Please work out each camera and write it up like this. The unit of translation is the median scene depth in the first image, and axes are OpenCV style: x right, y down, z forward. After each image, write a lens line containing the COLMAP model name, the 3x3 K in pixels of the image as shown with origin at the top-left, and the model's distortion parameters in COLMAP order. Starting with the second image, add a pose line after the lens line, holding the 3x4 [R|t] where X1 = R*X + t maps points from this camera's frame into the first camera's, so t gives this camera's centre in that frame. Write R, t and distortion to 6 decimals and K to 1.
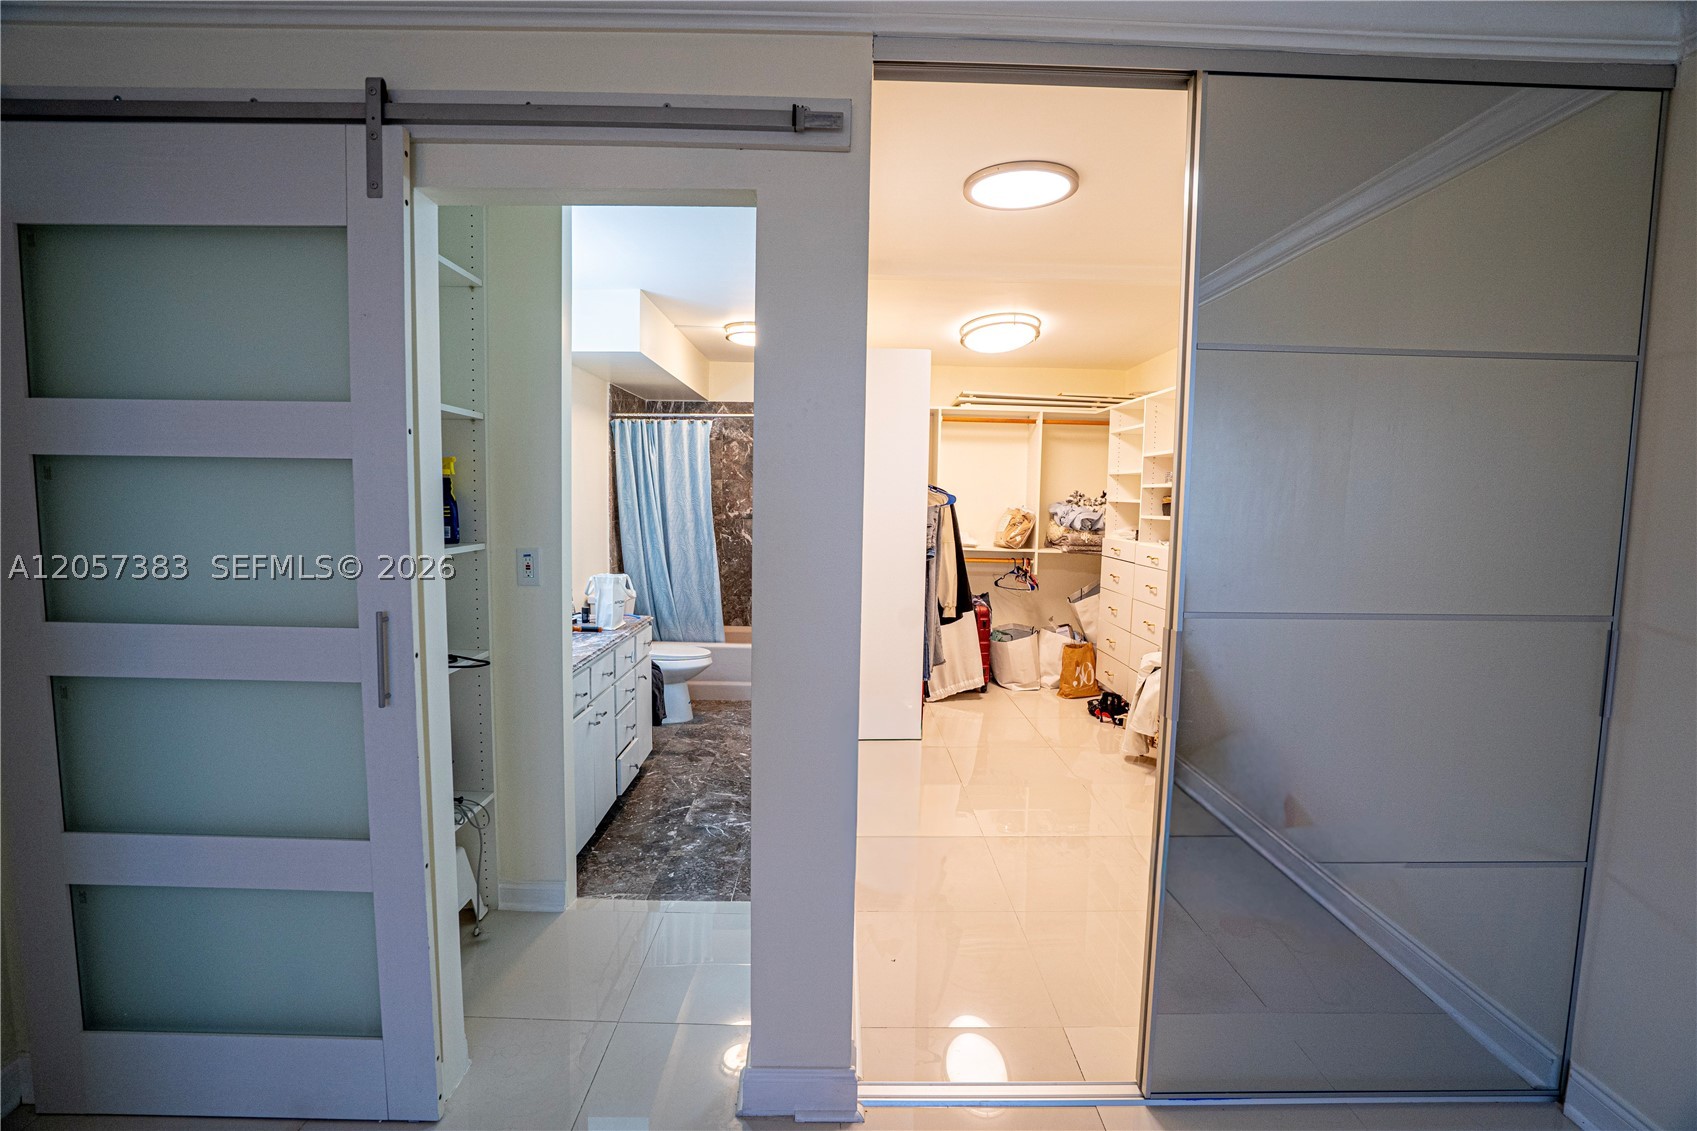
lens RADIAL K [[785.1, 0, 840.2], [0, 785.1, 563.8], [0, 0, 1]] dist [-0.064296, 0.027531]
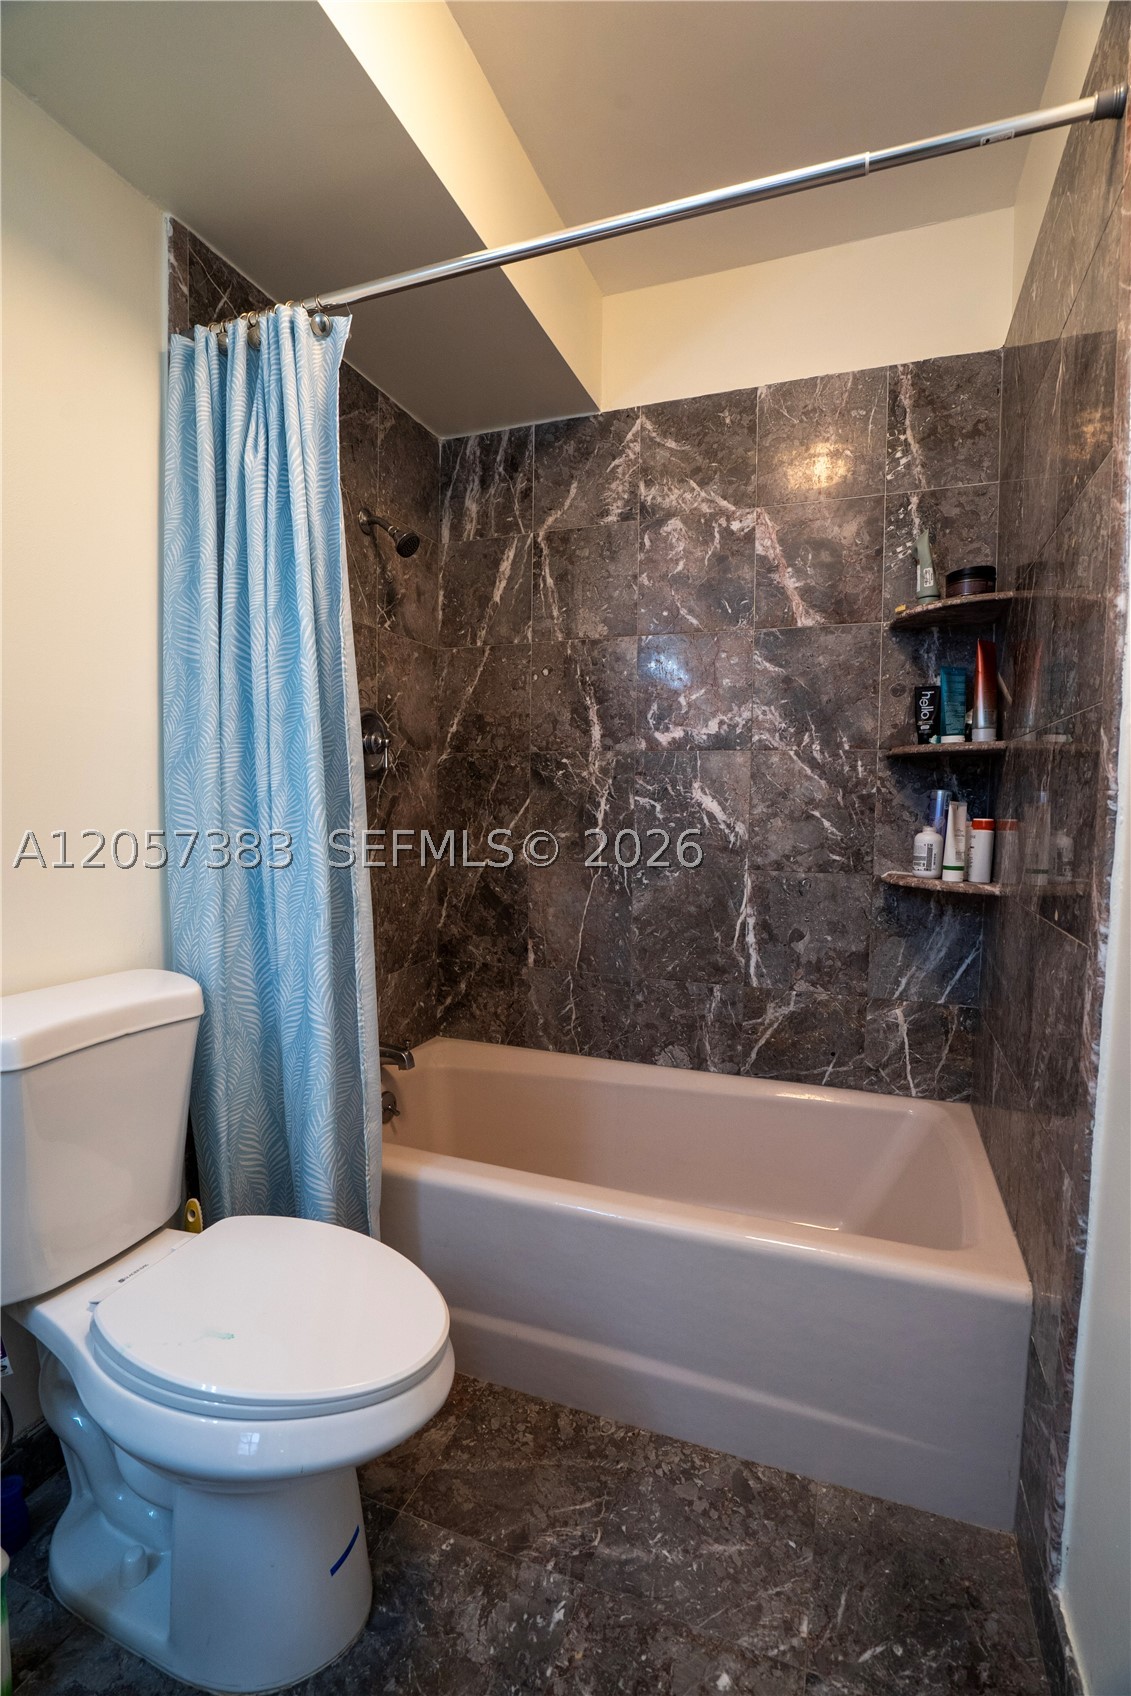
lens RADIAL K [[784.7, 0, 565.5], [0, 784.7, 848.0], [0, 0, 1]] dist [-0.064296, 0.027531]
pose [[0.931906, 0.018135, -0.362246, -0.080600], [-0.028655, 0.999309, -0.023688, -0.009713], [0.361566, 0.032455, 0.931782, 0.981354]]
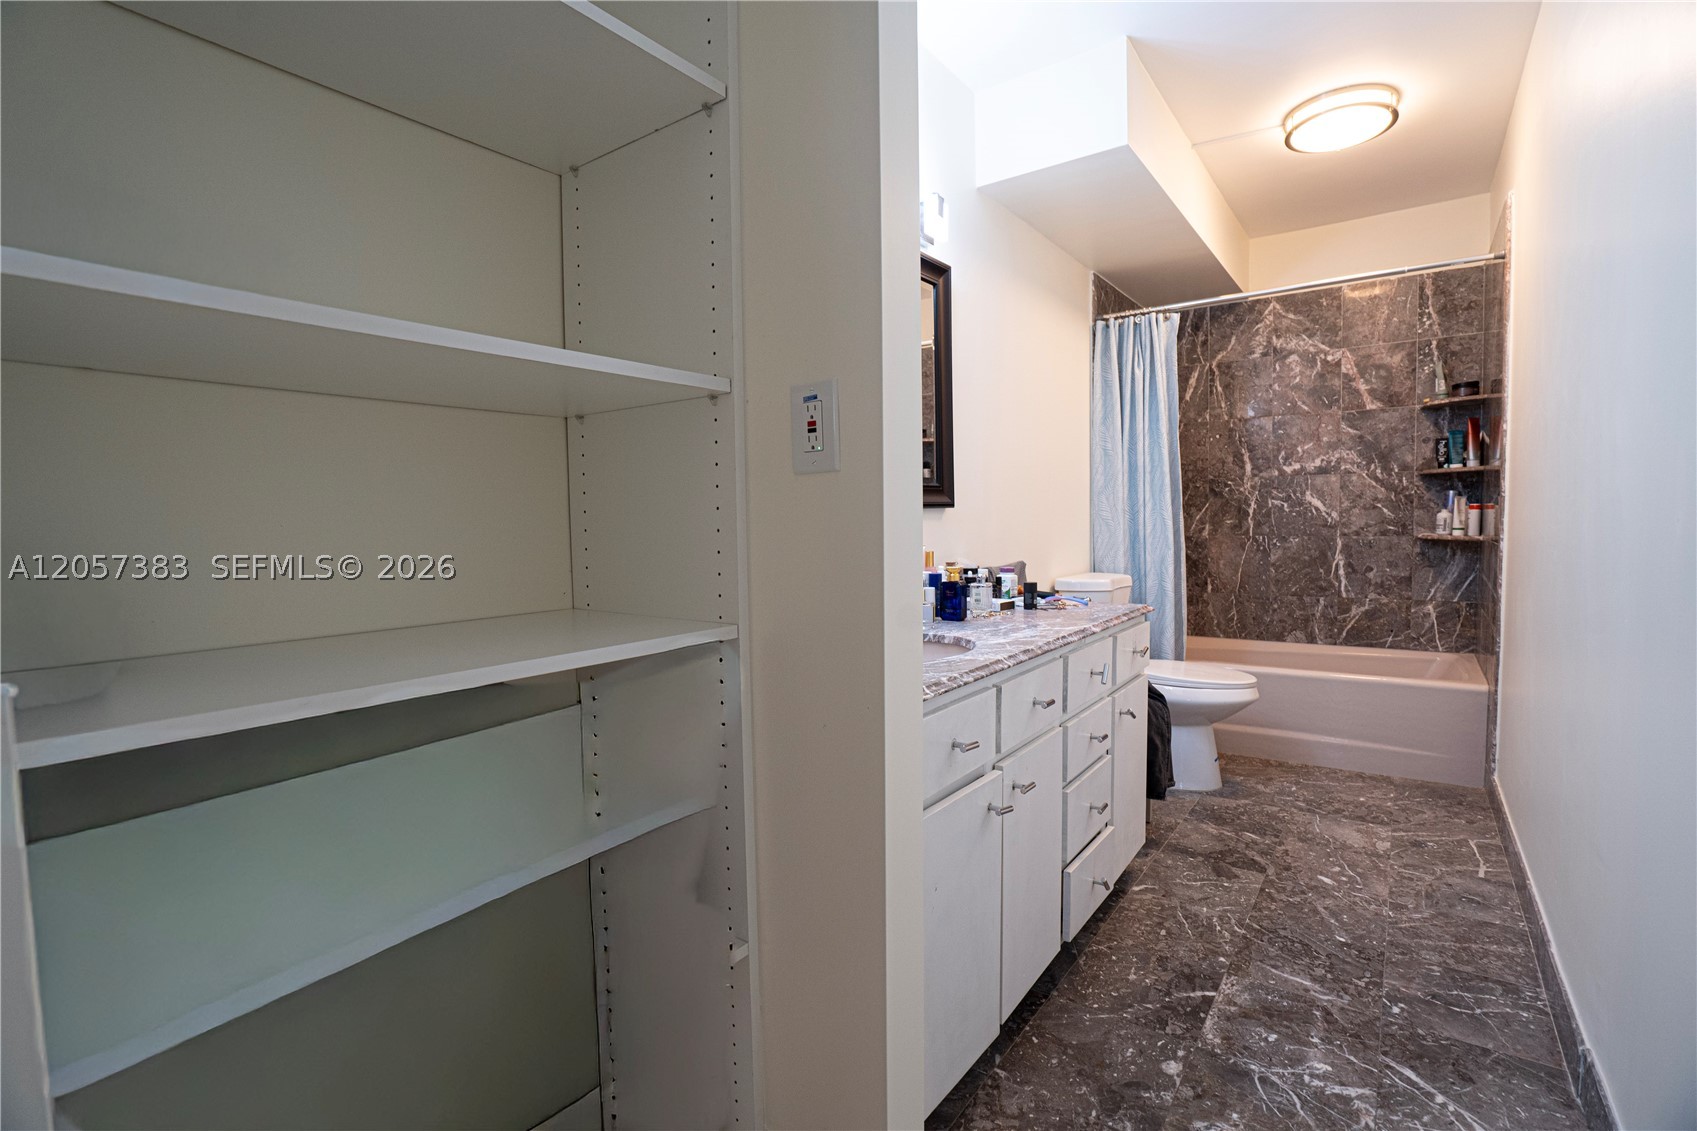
lens RADIAL K [[785.1, 0, 840.2], [0, 785.1, 563.8], [0, 0, 1]] dist [-0.064296, 0.027531]
pose [[0.802896, 0.003510, -0.596109, -0.082762], [-0.018739, 0.999637, -0.019353, 0.049759], [0.595825, 0.026709, 0.802670, 0.400005]]
